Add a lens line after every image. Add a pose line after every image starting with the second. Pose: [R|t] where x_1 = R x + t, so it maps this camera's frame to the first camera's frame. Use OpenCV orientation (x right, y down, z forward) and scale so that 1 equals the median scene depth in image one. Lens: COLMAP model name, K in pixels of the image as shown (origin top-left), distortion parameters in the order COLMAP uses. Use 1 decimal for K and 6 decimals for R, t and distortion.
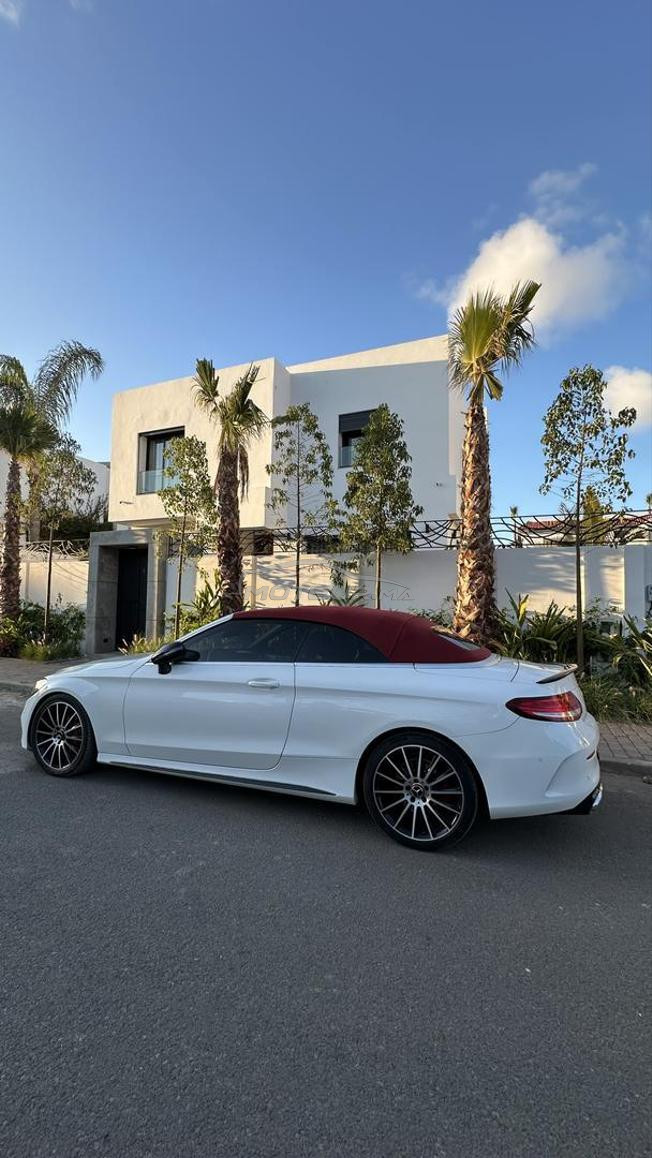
lens RADIAL K [[459.8, 0, 326.0], [0, 459.8, 579.0], [0, 0, 1]] dist [0.020704, 0.000009]
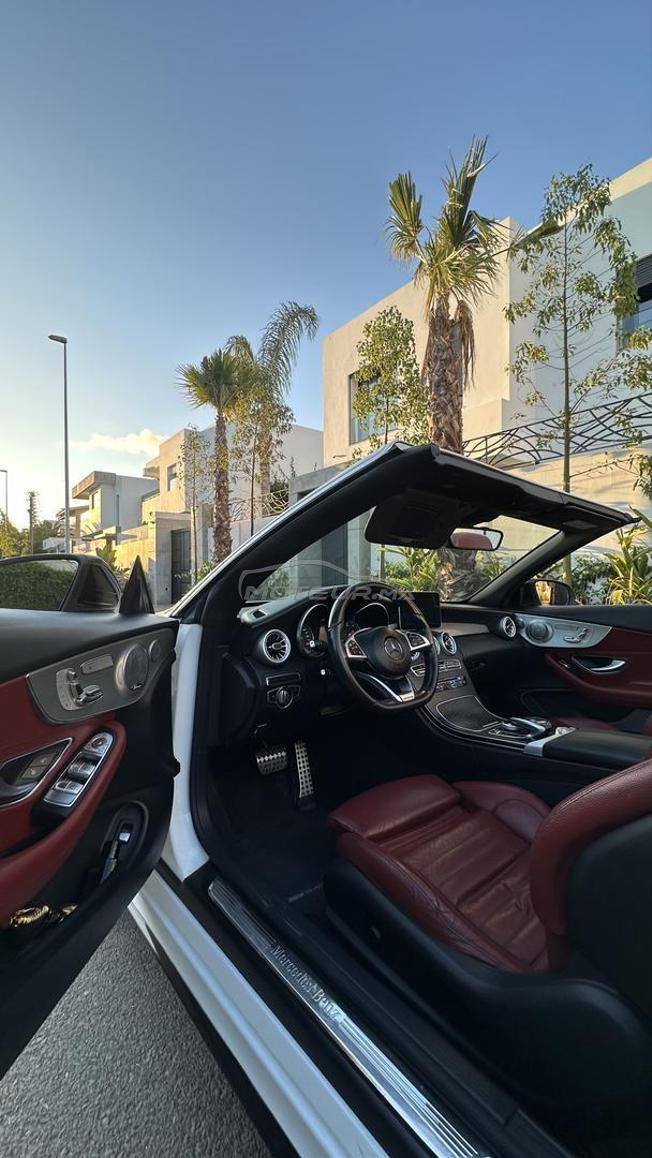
lens RADIAL K [[462.2, 0, 326.0], [0, 462.2, 579.0], [0, 0, 1]] dist [-0.003354, 0.000023]
pose [[0.877459, -0.020135, -0.479229, -0.049731], [0.047064, 0.997911, 0.044246, 0.060755], [0.477337, -0.061379, 0.876574, 0.327963]]
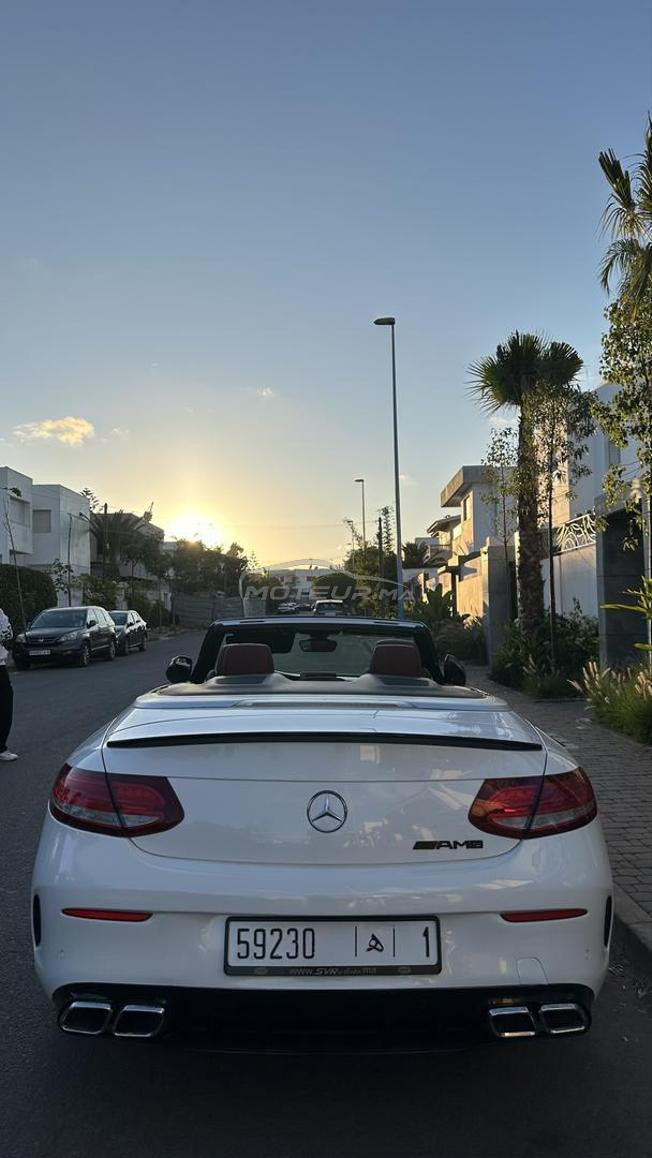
lens RADIAL K [[814.9, 0, 326.0], [0, 814.9, 579.0], [0, 0, 1]] dist [0.000074, -0.000258]
pose [[0.378150, -0.073946, -0.922786, 0.450464], [0.079630, 0.995708, -0.047158, 0.036341], [0.922313, -0.055648, 0.382415, 0.297844]]
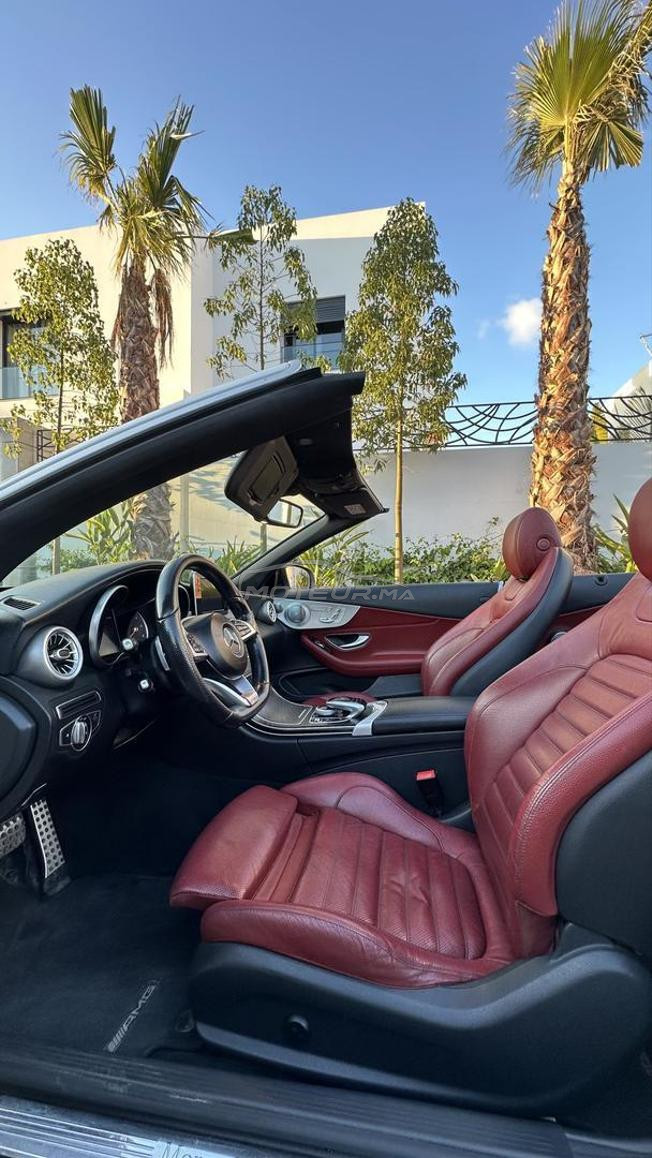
lens RADIAL K [[462.2, 0, 326.0], [0, 462.2, 579.0], [0, 0, 1]] dist [-0.003354, 0.000023]
pose [[0.979552, -0.021597, 0.200028, -0.101232], [0.006415, 0.997069, 0.076241, 0.066623], [-0.201088, -0.073399, 0.976819, 0.349999]]
